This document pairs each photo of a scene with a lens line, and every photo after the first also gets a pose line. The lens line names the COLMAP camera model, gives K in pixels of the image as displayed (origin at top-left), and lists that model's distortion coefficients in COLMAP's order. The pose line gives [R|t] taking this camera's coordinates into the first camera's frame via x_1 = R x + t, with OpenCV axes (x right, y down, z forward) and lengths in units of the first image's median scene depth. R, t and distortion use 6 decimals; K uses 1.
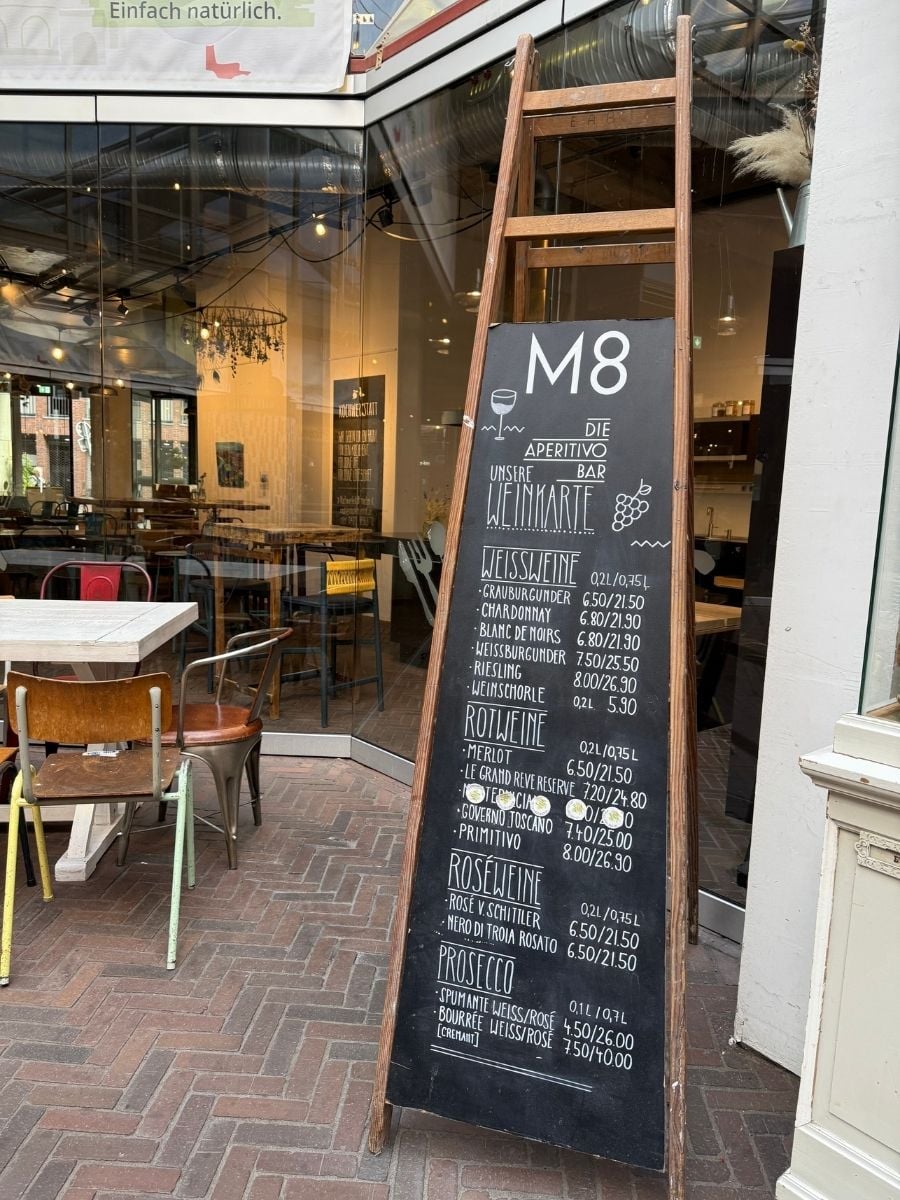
lens RADIAL K [[824.2, 0, 451.1], [0, 824.2, 598.0], [0, 0, 1]] dist [-0.002801, 0.002822]
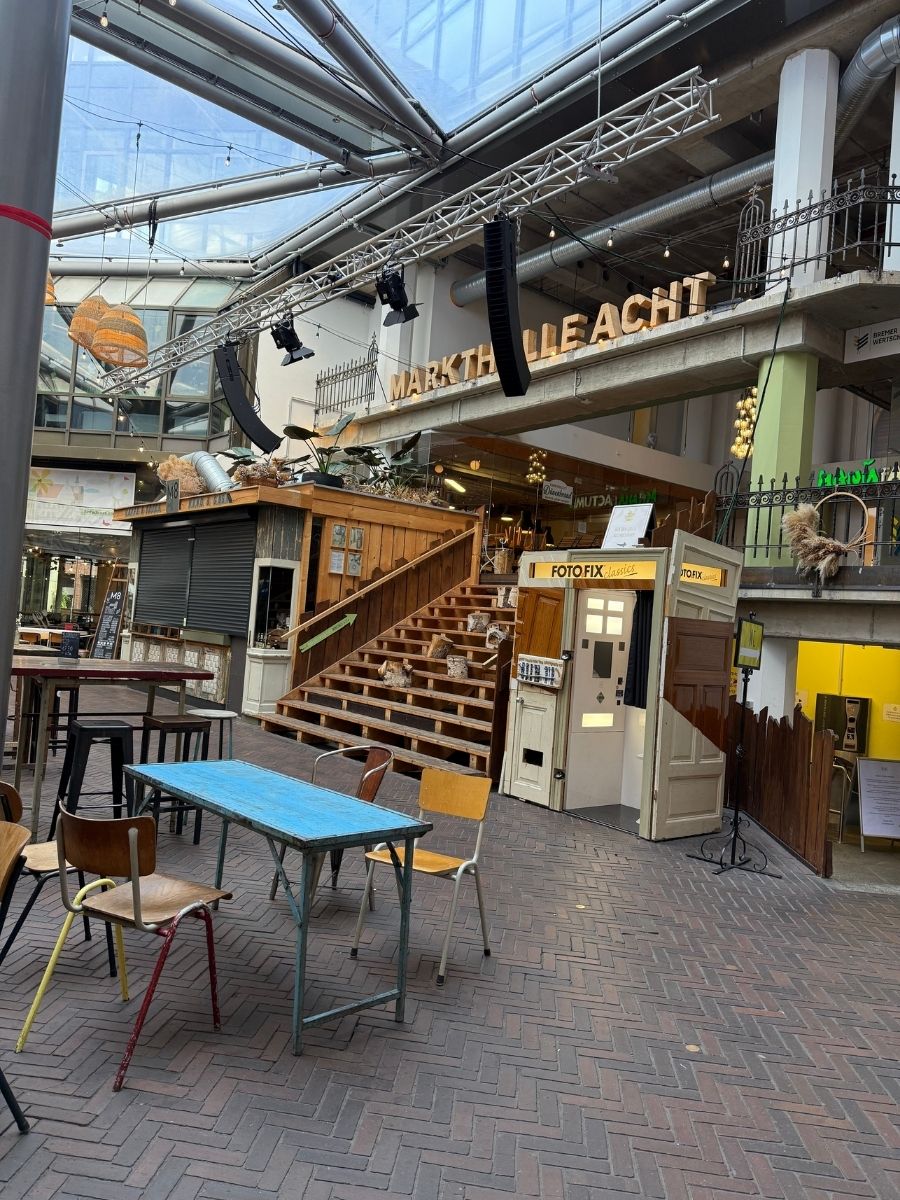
lens RADIAL K [[824.2, 0, 448.1], [0, 824.2, 602.2], [0, 0, 1]] dist [-0.002801, 0.002822]
pose [[0.998409, 0.041246, -0.038444, 4.080813], [-0.047114, 0.984835, -0.166975, 1.106489], [0.030974, 0.168521, 0.985211, -7.649992]]
